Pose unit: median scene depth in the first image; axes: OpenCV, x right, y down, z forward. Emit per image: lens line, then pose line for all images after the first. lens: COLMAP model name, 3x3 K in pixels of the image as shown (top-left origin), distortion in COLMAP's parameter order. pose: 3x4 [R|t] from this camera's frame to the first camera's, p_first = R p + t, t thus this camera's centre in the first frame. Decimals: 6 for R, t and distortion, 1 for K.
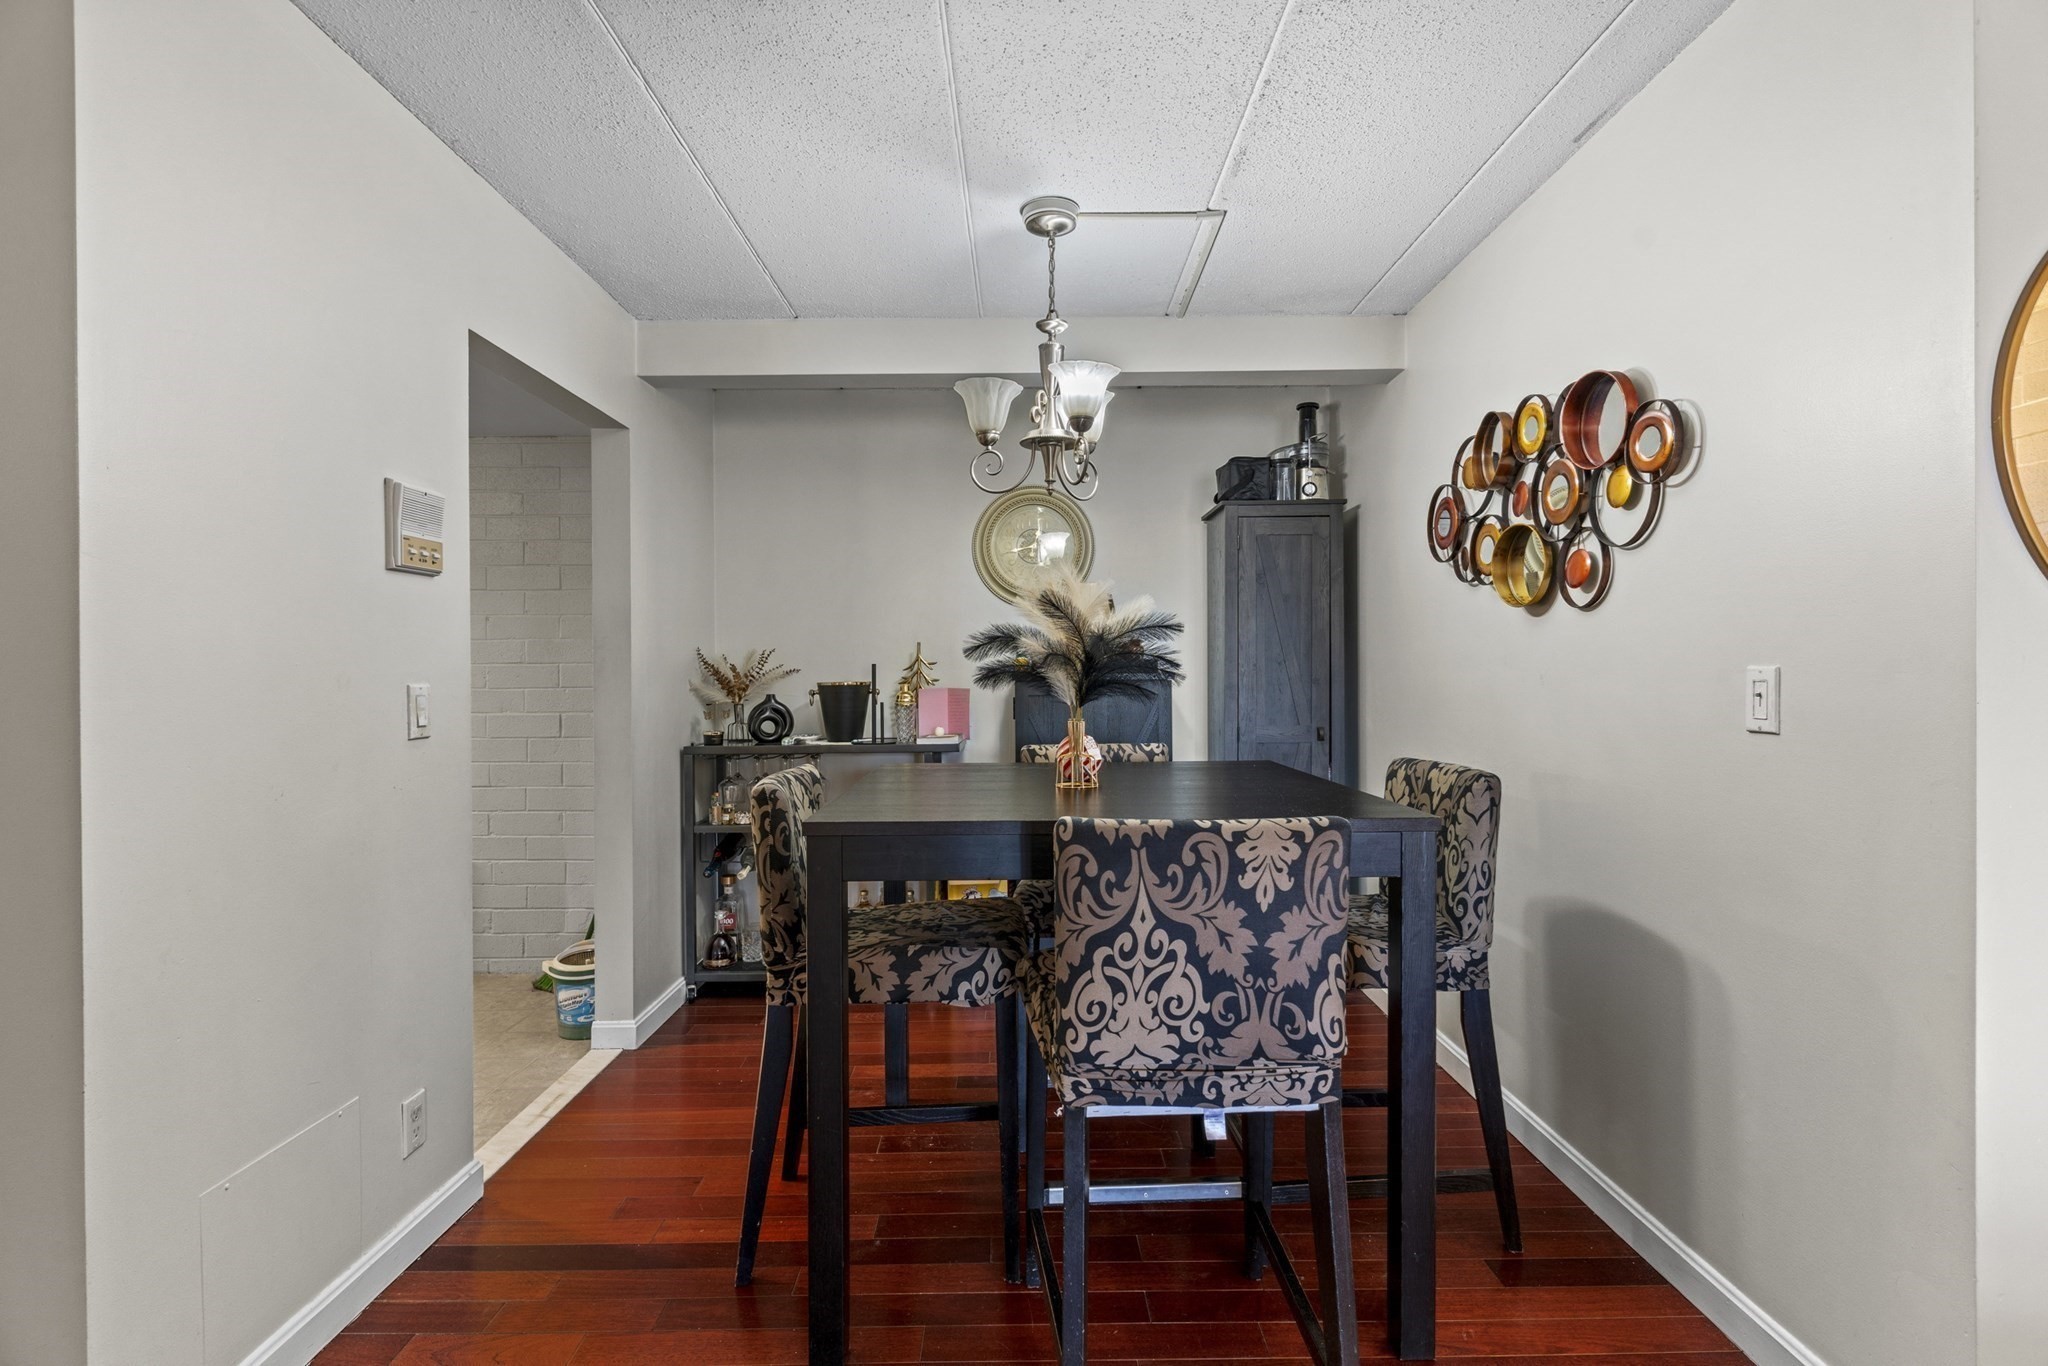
lens RADIAL K [[981.1, 0, 1028.3], [0, 981.1, 682.4], [0, 0, 1]] dist [-0.001565, 0.000015]
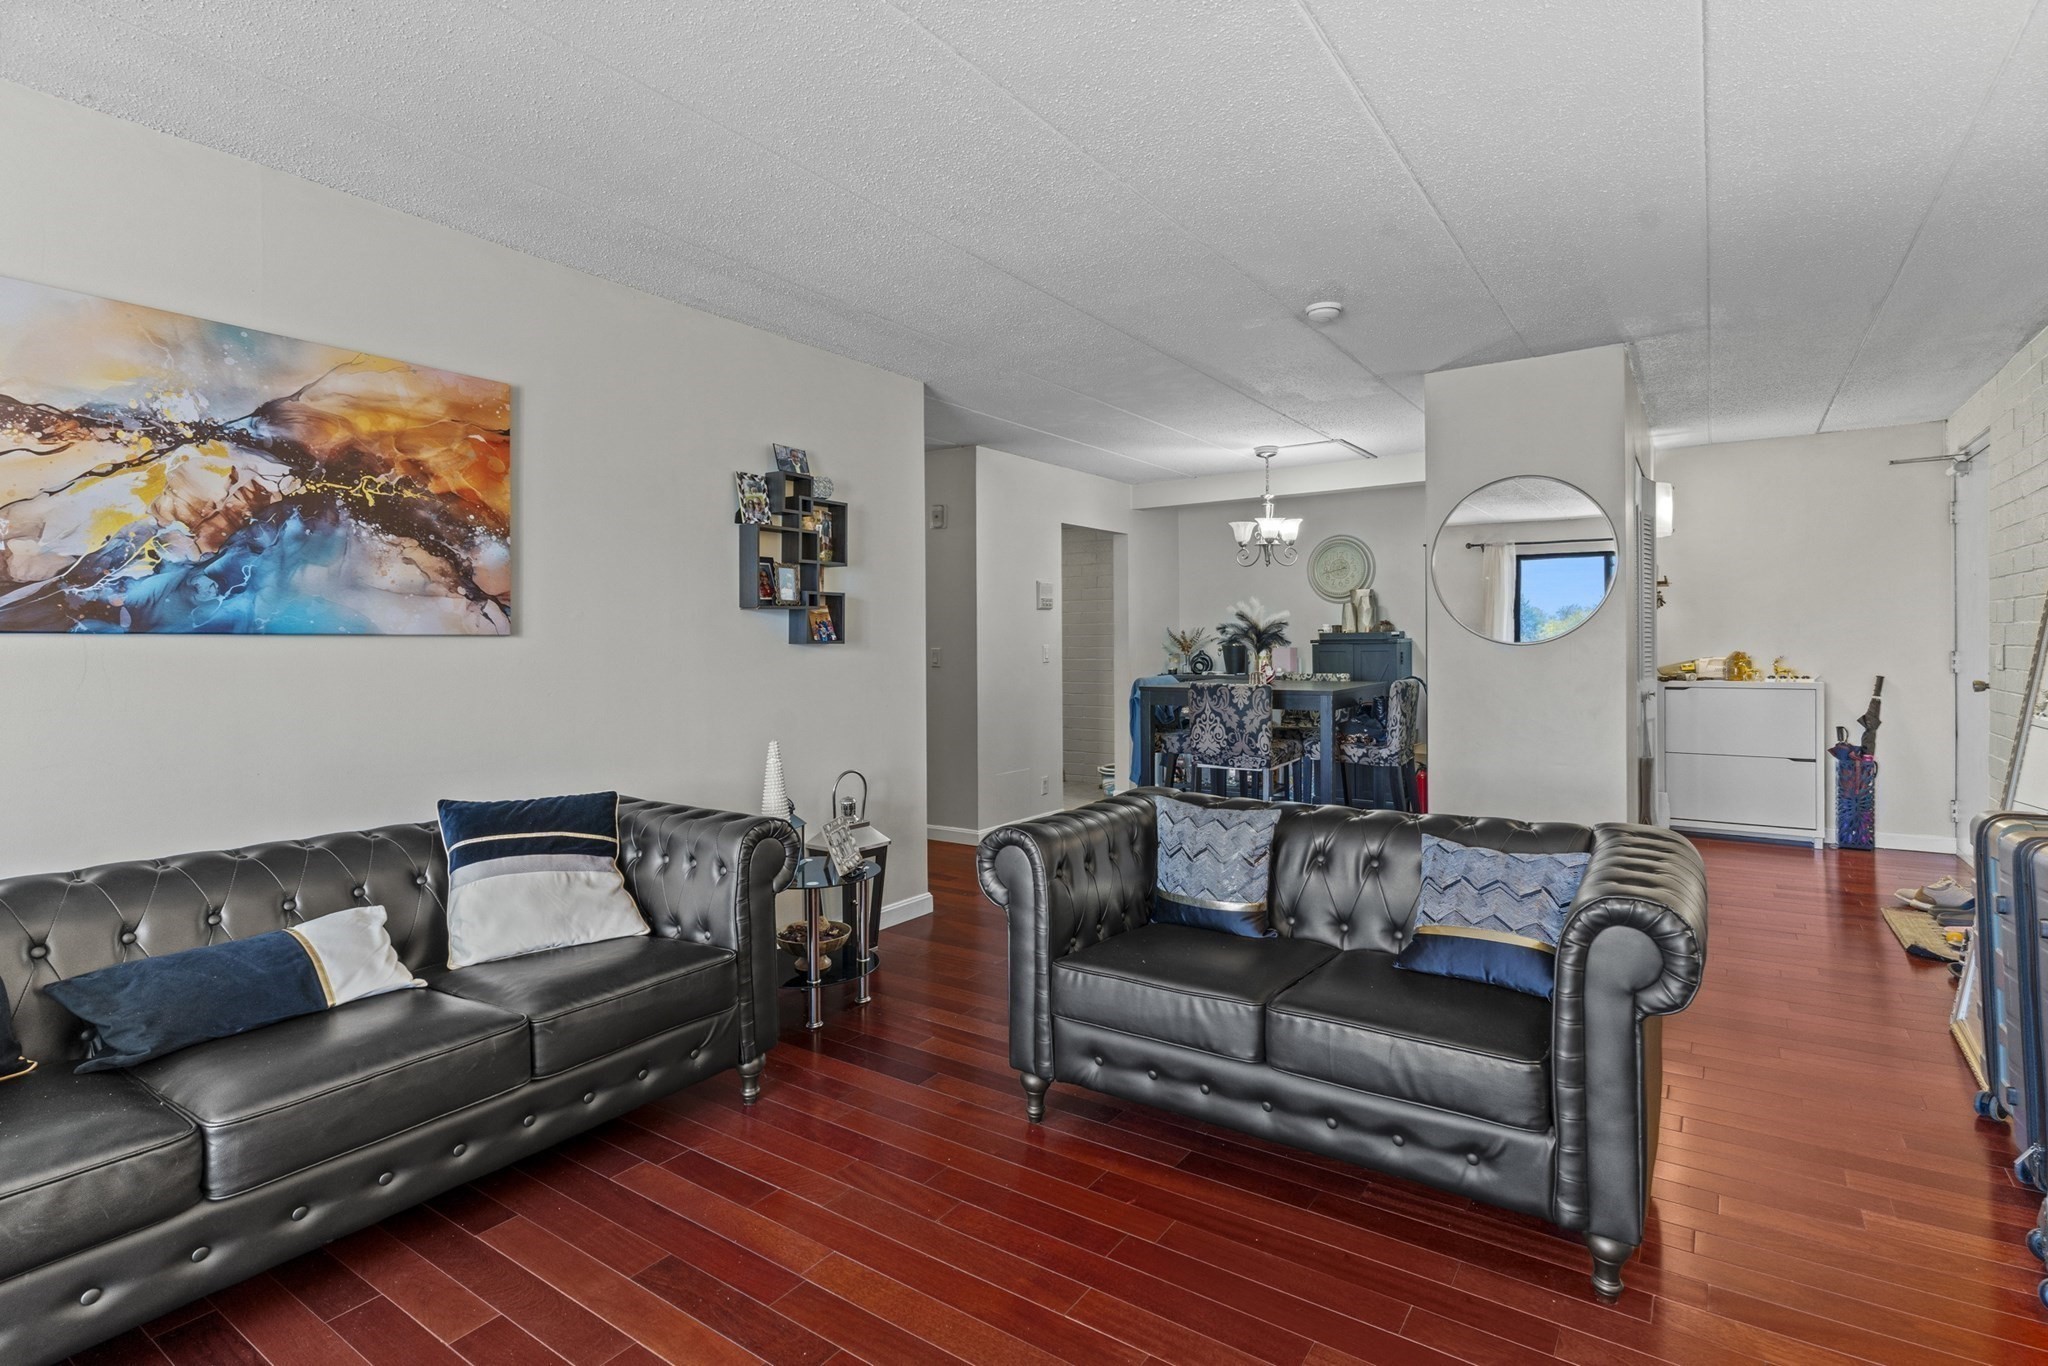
lens RADIAL K [[1012.3, 0, 1020.5], [0, 1012.3, 649.8], [0, 0, 1]] dist [0.002686, 0.000497]
pose [[0.816662, 0.005539, -0.577090, 1.234716], [-0.001292, 0.999969, 0.007770, -0.006746], [0.577115, -0.005600, 0.816644, -1.767896]]
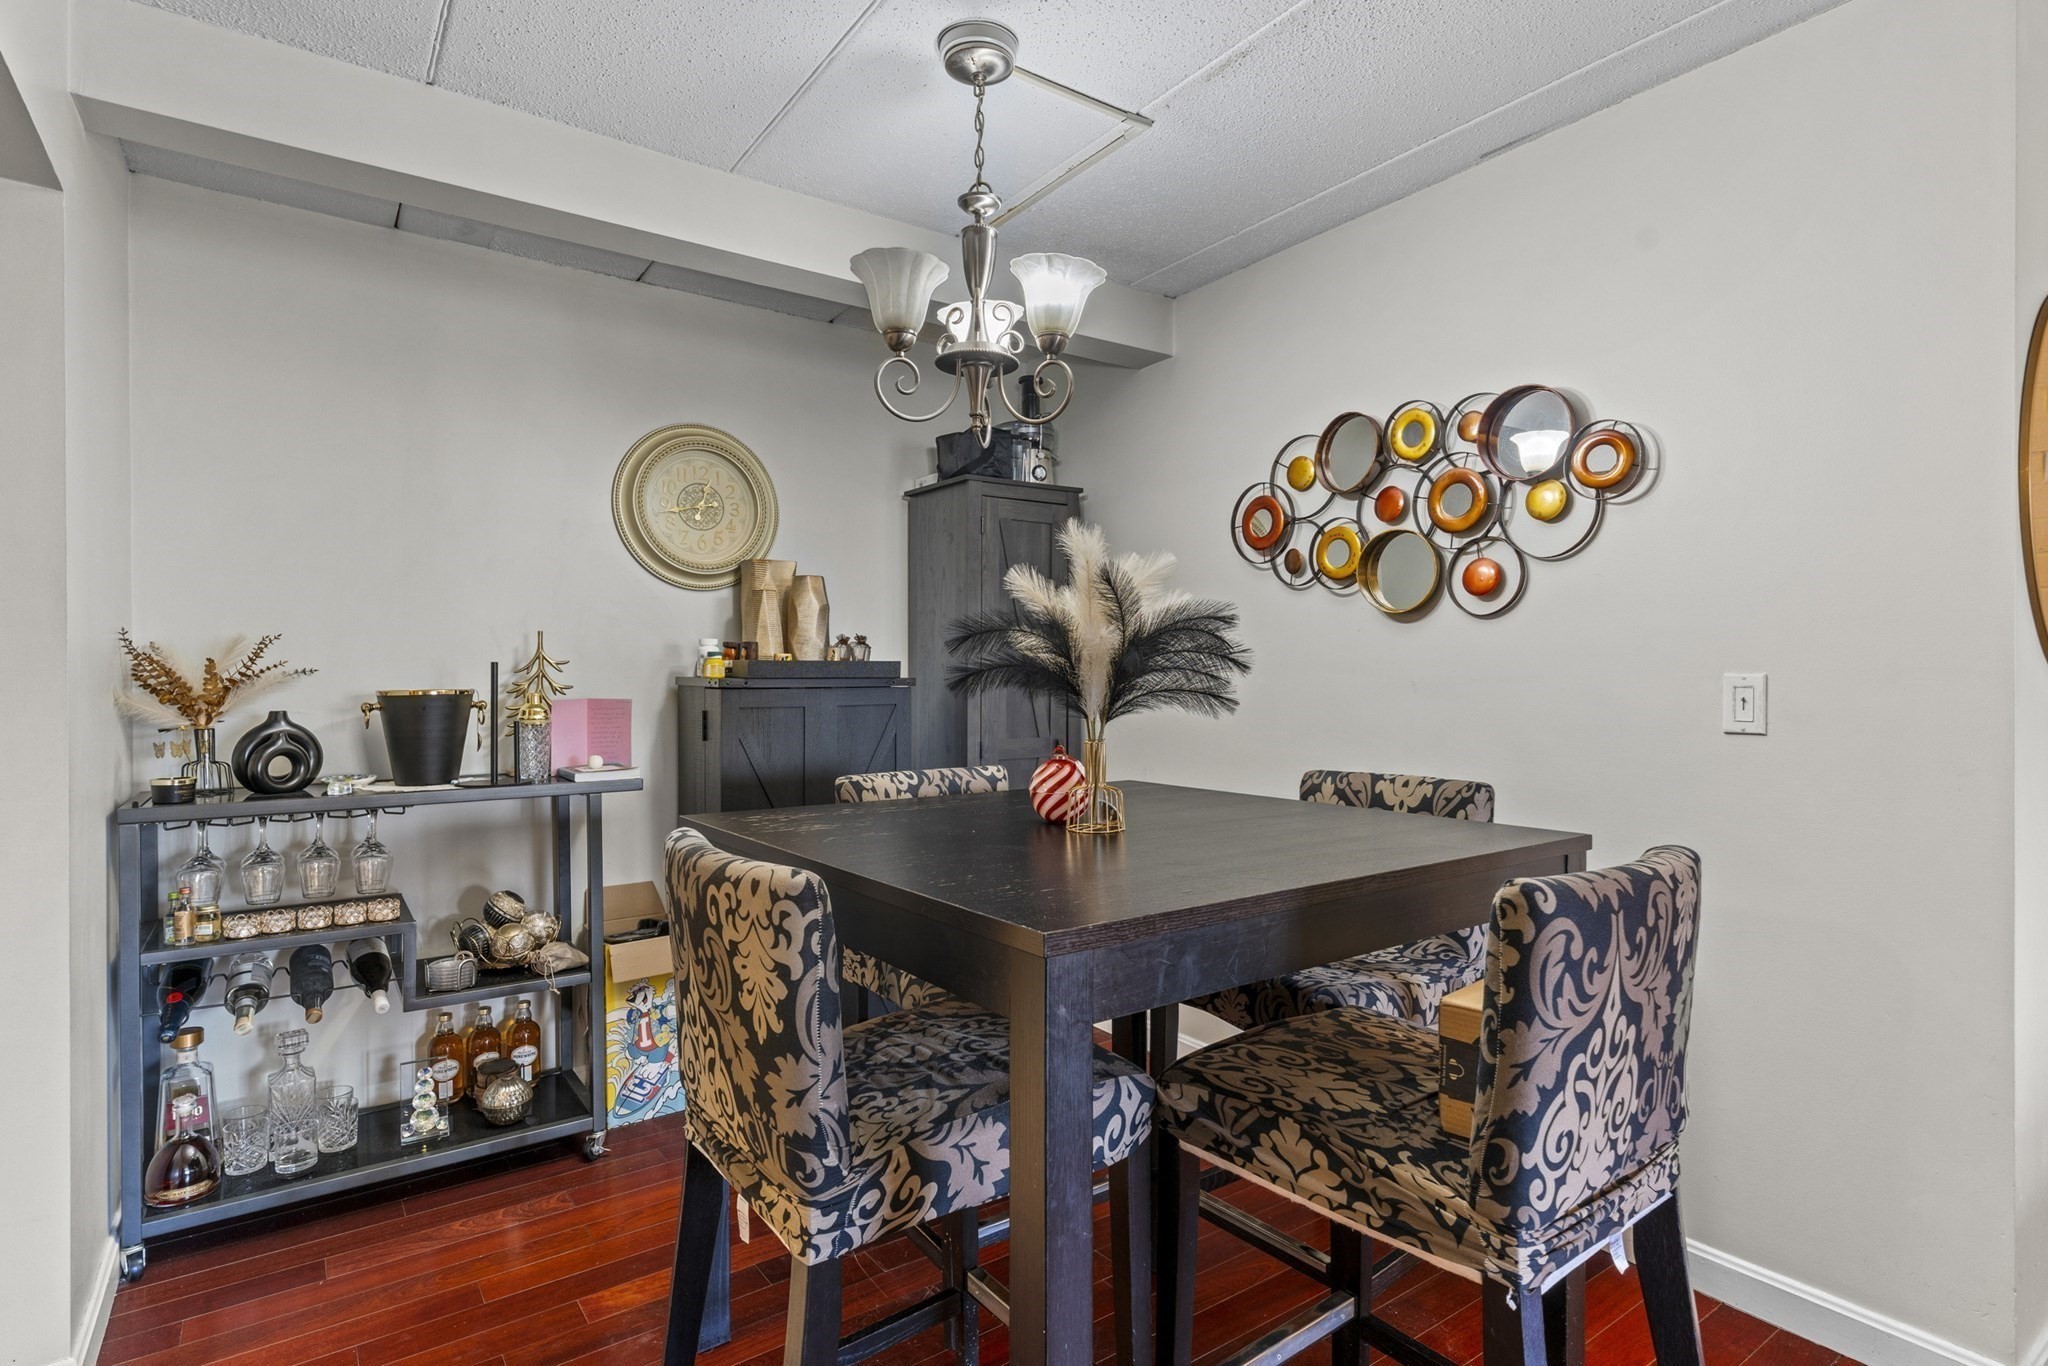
lens RADIAL K [[1043.2, 0, 1024.0], [0, 1043.2, 683.0], [0, 0, 1]] dist [0.004612, 0.000131]
pose [[0.816413, 0.001943, 0.577466, -0.513583], [0.001945, 0.999979, -0.006114, -0.000203], [-0.577466, 0.006115, 0.816392, 0.442032]]
